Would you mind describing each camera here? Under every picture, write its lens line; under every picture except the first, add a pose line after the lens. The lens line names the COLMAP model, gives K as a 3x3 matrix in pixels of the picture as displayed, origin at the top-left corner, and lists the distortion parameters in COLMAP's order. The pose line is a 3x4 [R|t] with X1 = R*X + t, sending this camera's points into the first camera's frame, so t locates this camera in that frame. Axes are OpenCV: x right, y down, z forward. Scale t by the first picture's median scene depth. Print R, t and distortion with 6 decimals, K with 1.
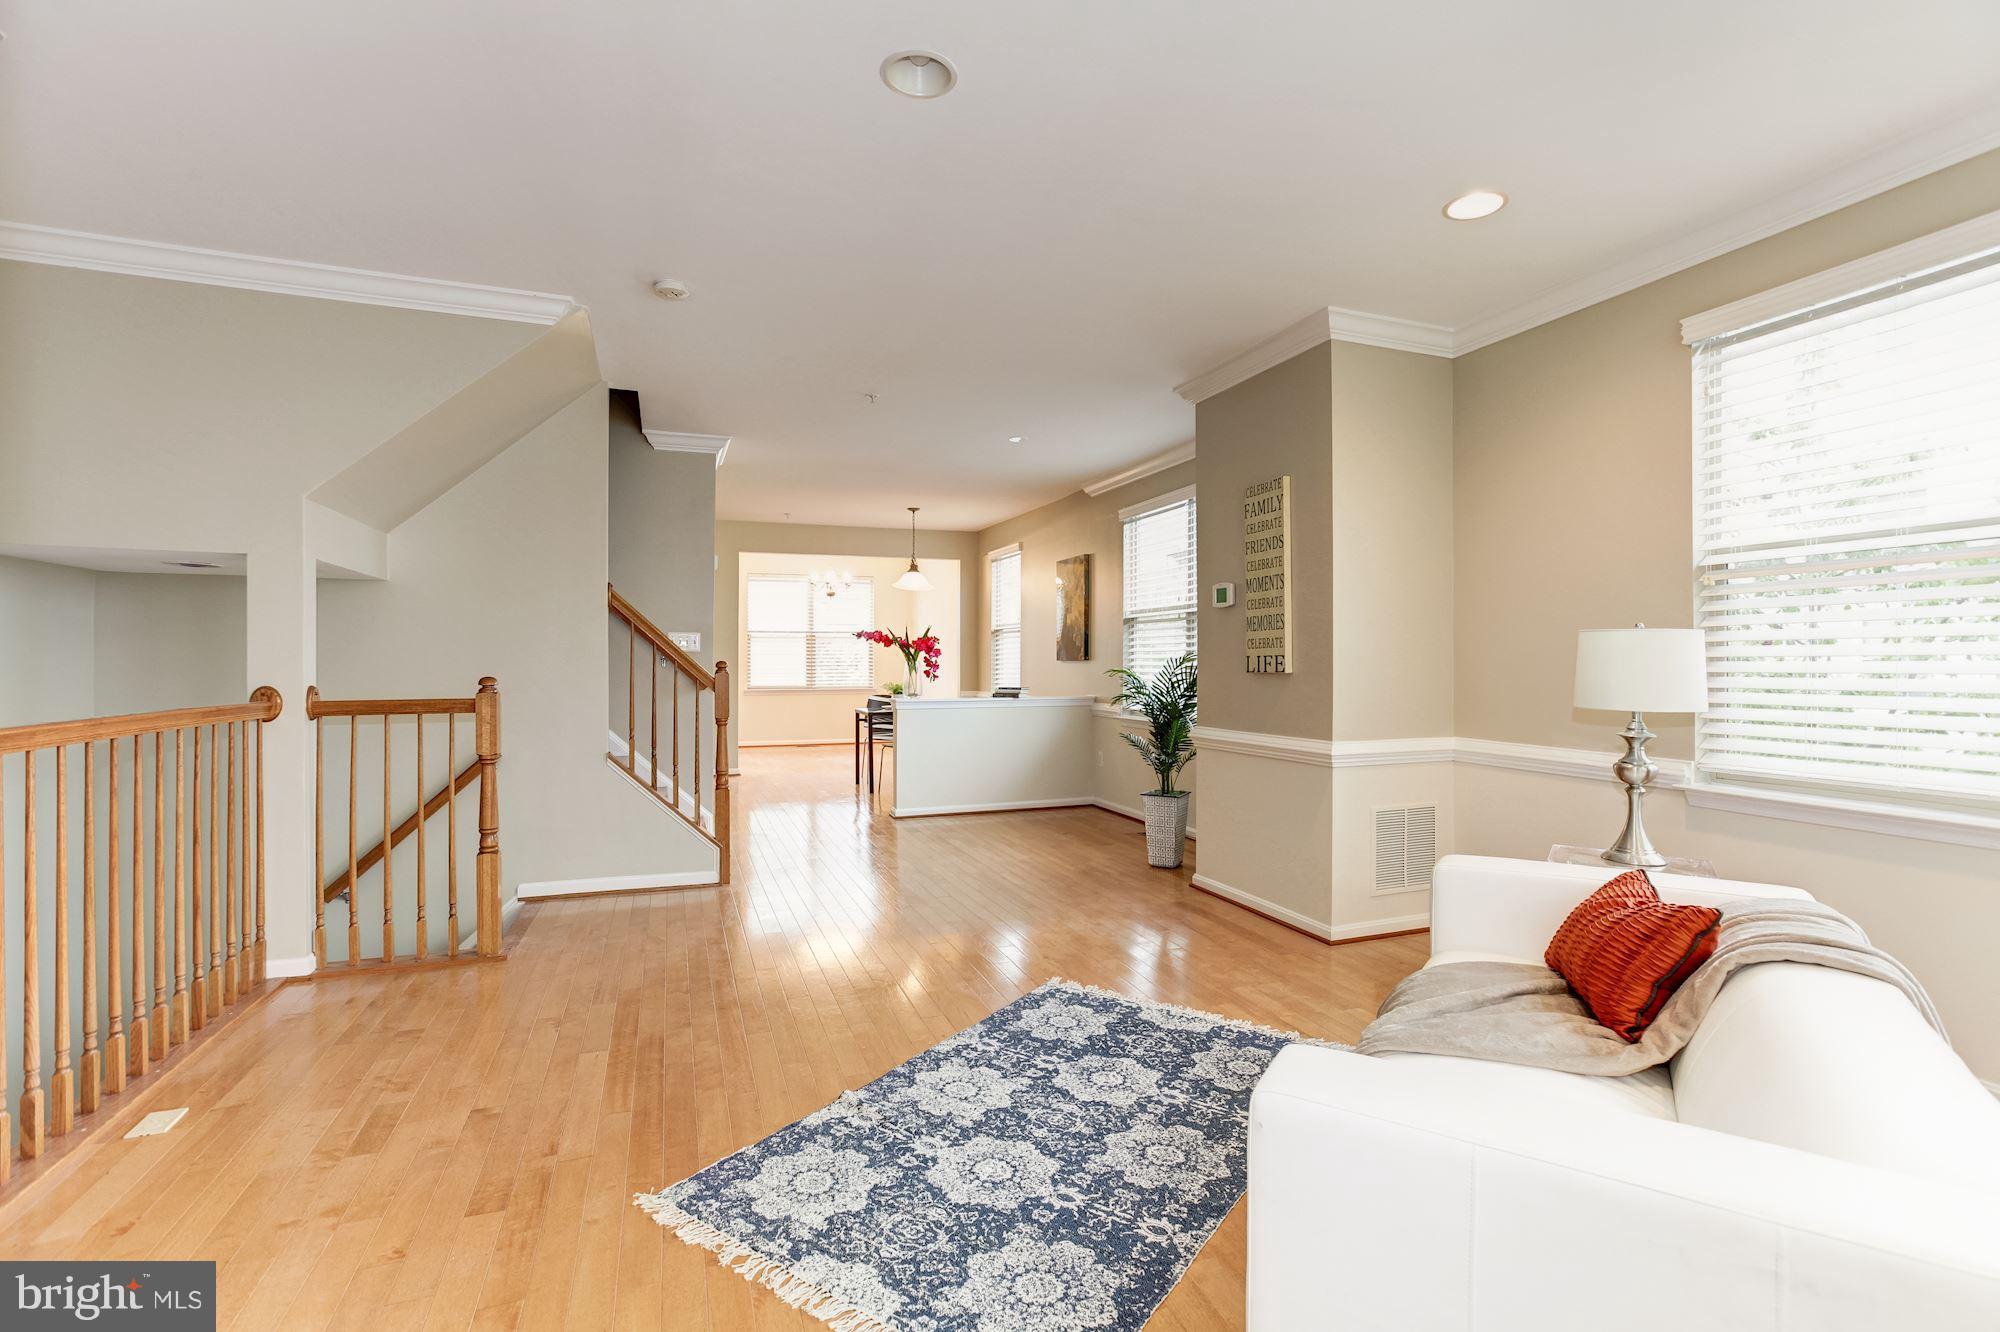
lens RADIAL K [[924.5, 0, 1004.2], [0, 924.5, 646.6], [0, 0, 1]] dist [-0.023525, 0.000067]
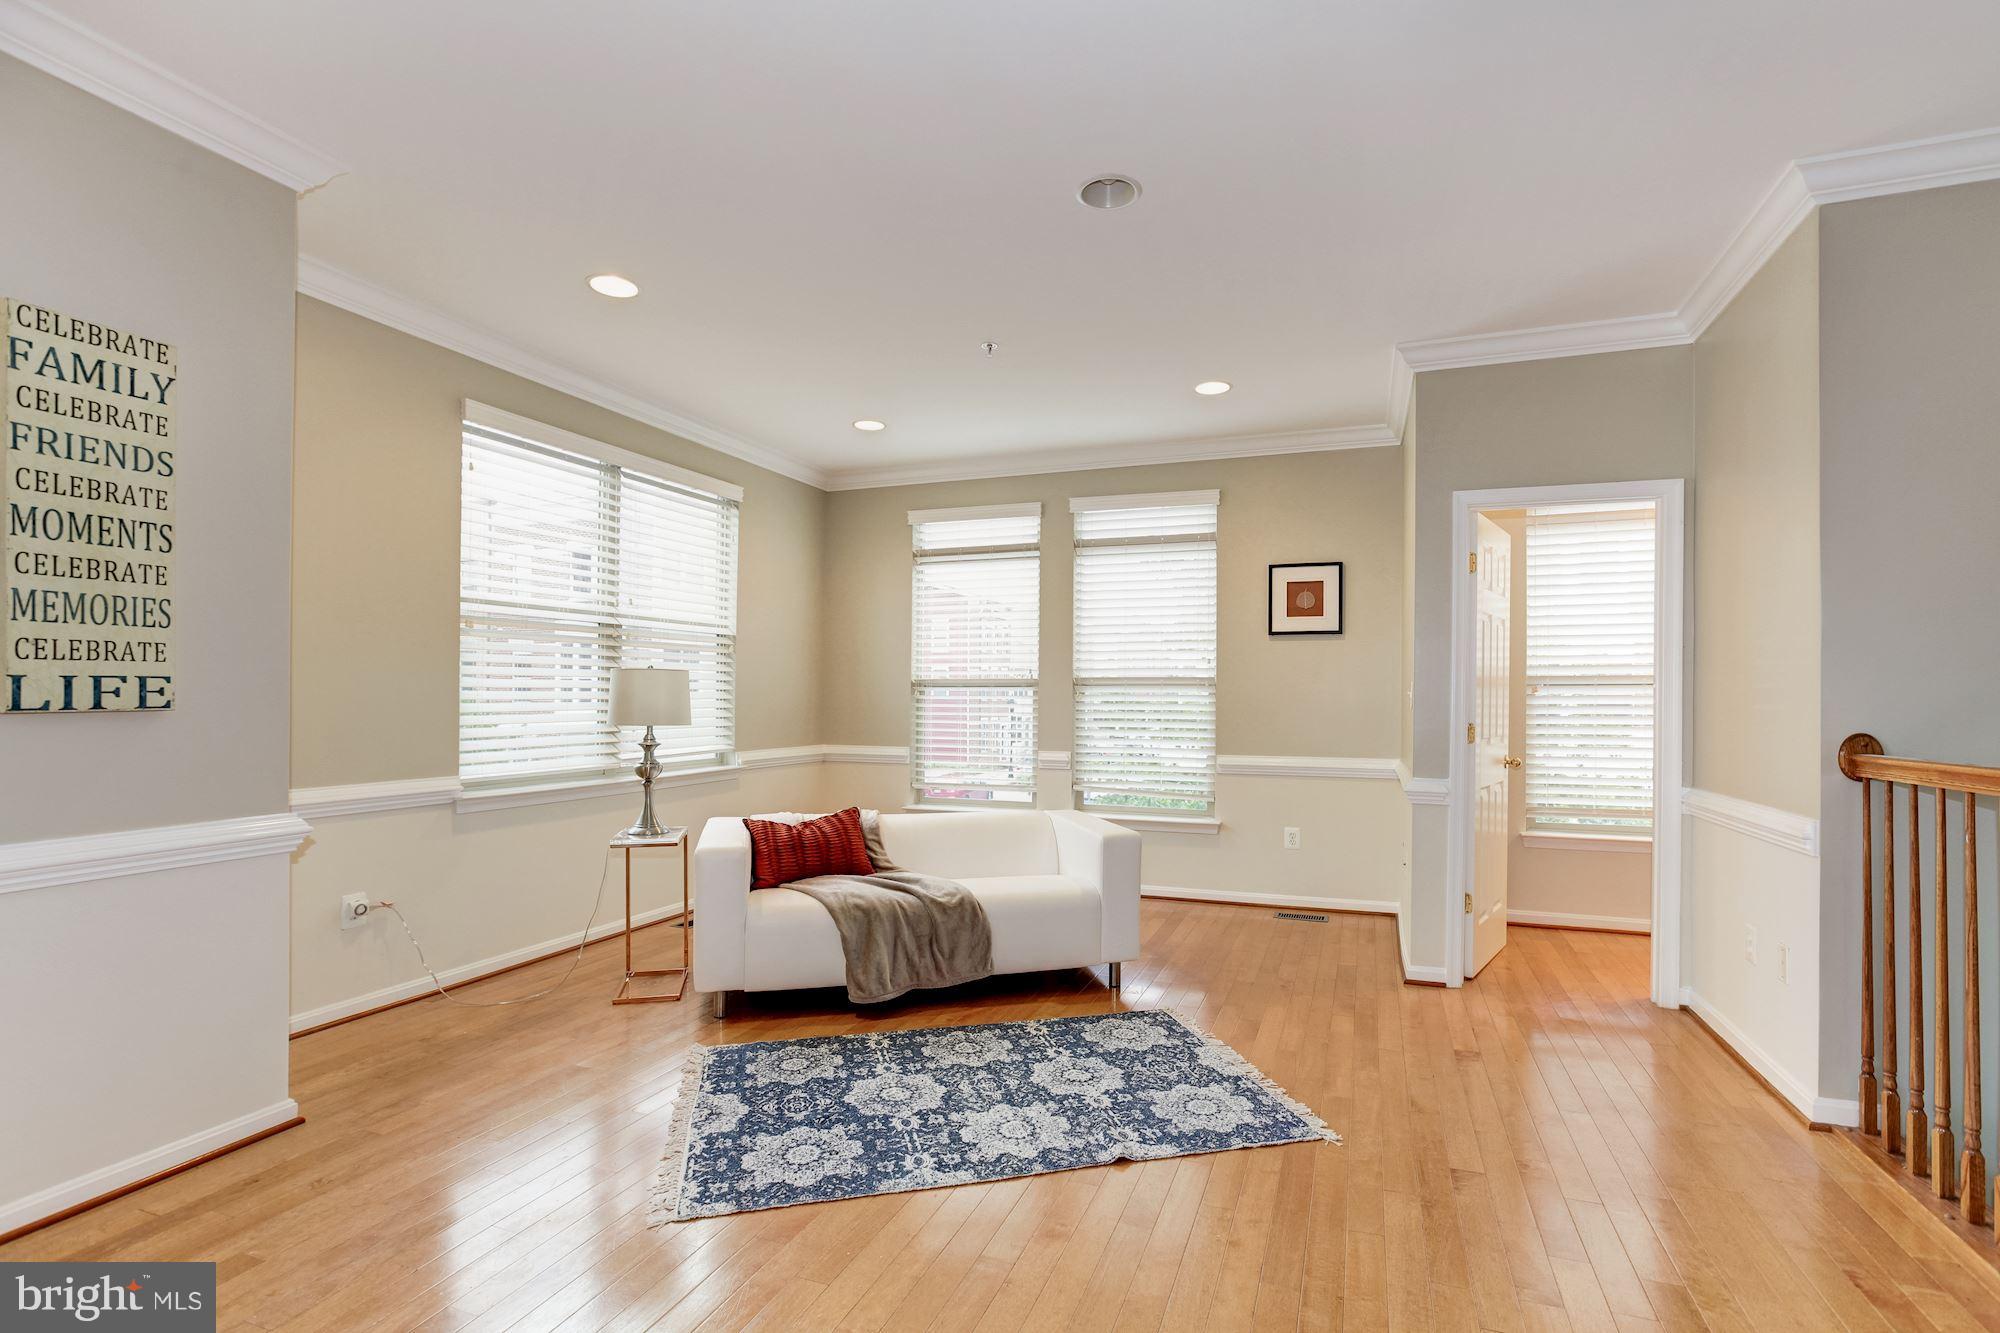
lens RADIAL K [[951.0, 0, 1000.0], [0, 951.0, 666.5], [0, 0, 1]] dist [0.000431, 0.000252]
pose [[-0.756484, 0.014643, 0.653848, -0.746147], [-0.020759, 0.998708, -0.046383, 0.033173], [-0.653683, -0.048661, -0.755202, 1.896916]]
